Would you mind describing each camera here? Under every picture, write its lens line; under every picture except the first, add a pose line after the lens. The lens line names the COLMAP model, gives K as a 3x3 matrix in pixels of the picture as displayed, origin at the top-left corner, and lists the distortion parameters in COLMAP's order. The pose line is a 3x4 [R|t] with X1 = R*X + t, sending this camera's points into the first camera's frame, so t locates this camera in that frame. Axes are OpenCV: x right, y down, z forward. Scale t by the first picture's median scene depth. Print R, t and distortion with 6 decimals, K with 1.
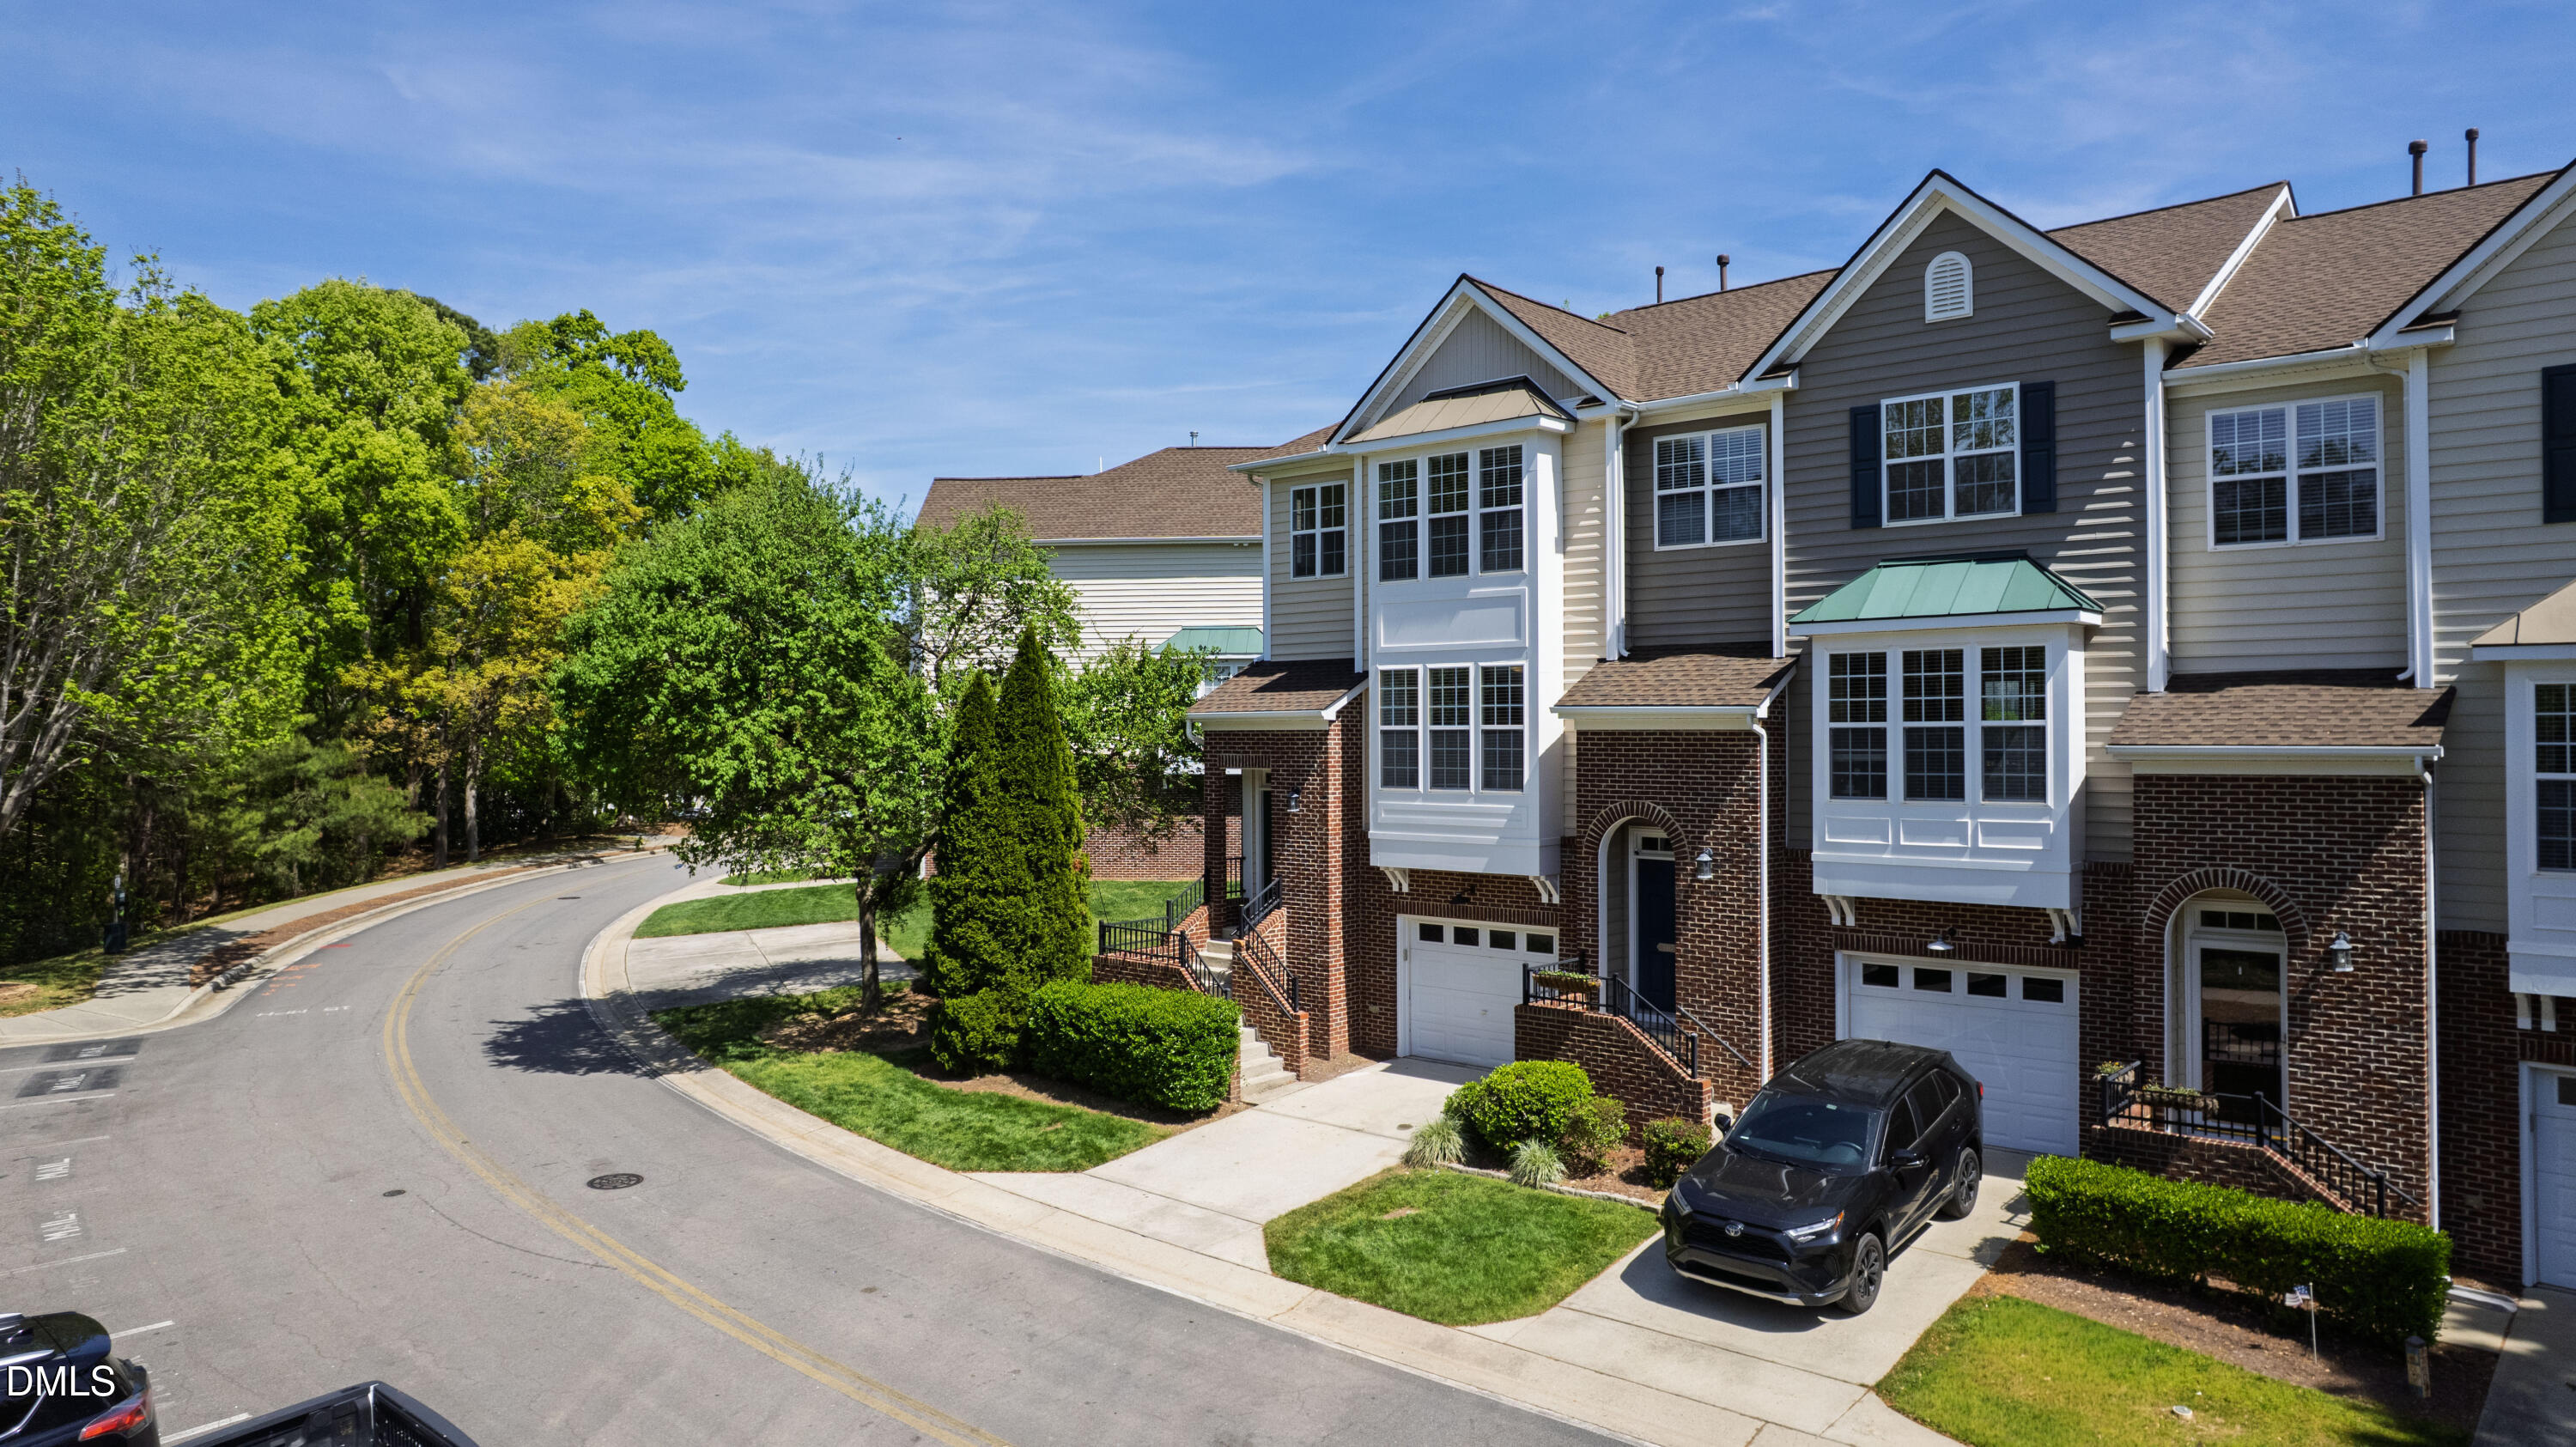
lens RADIAL K [[1645.1, 0, 1278.4], [0, 1645.1, 716.9], [0, 0, 1]] dist [-0.037133, 0.014564]
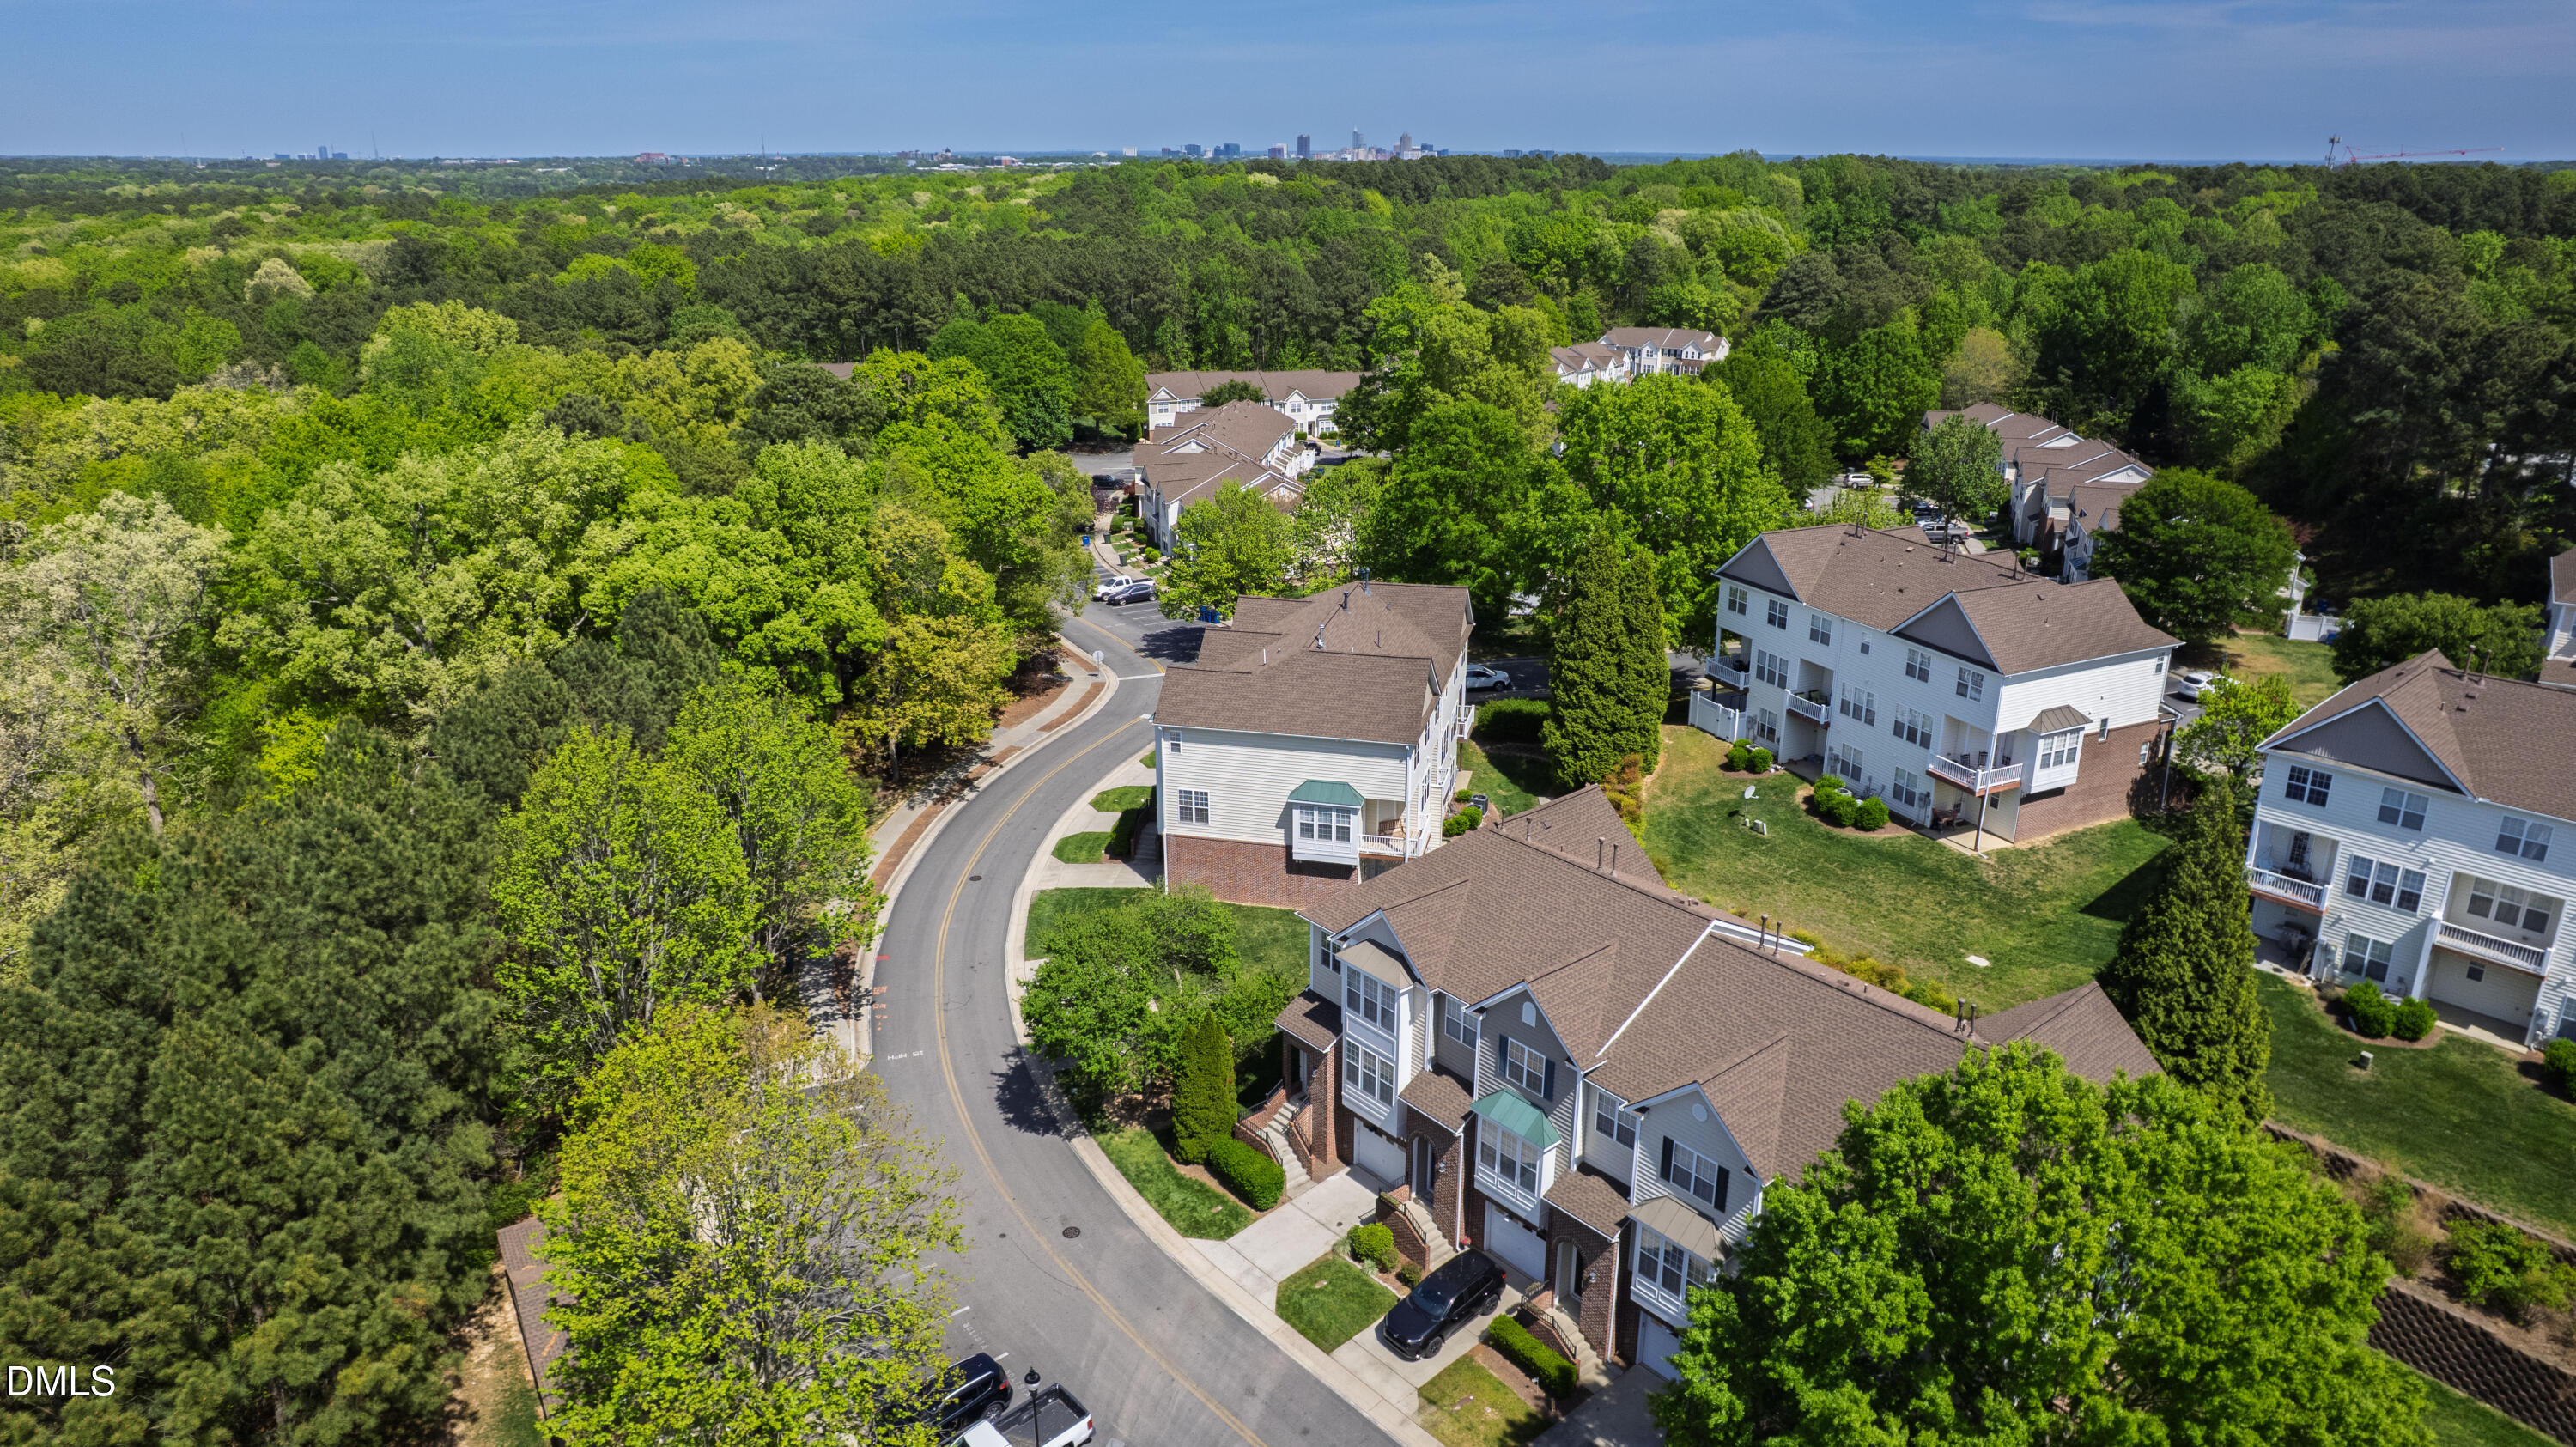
lens RADIAL K [[1645.1, 0, 1284.5], [0, 1645.1, 721.2], [0, 0, 1]] dist [-0.037133, 0.014564]
pose [[0.990490, 0.050392, -0.128028, 0.281092], [-0.003641, 0.939791, 0.341731, -1.426041], [0.137540, -0.338015, 0.931036, -1.255687]]
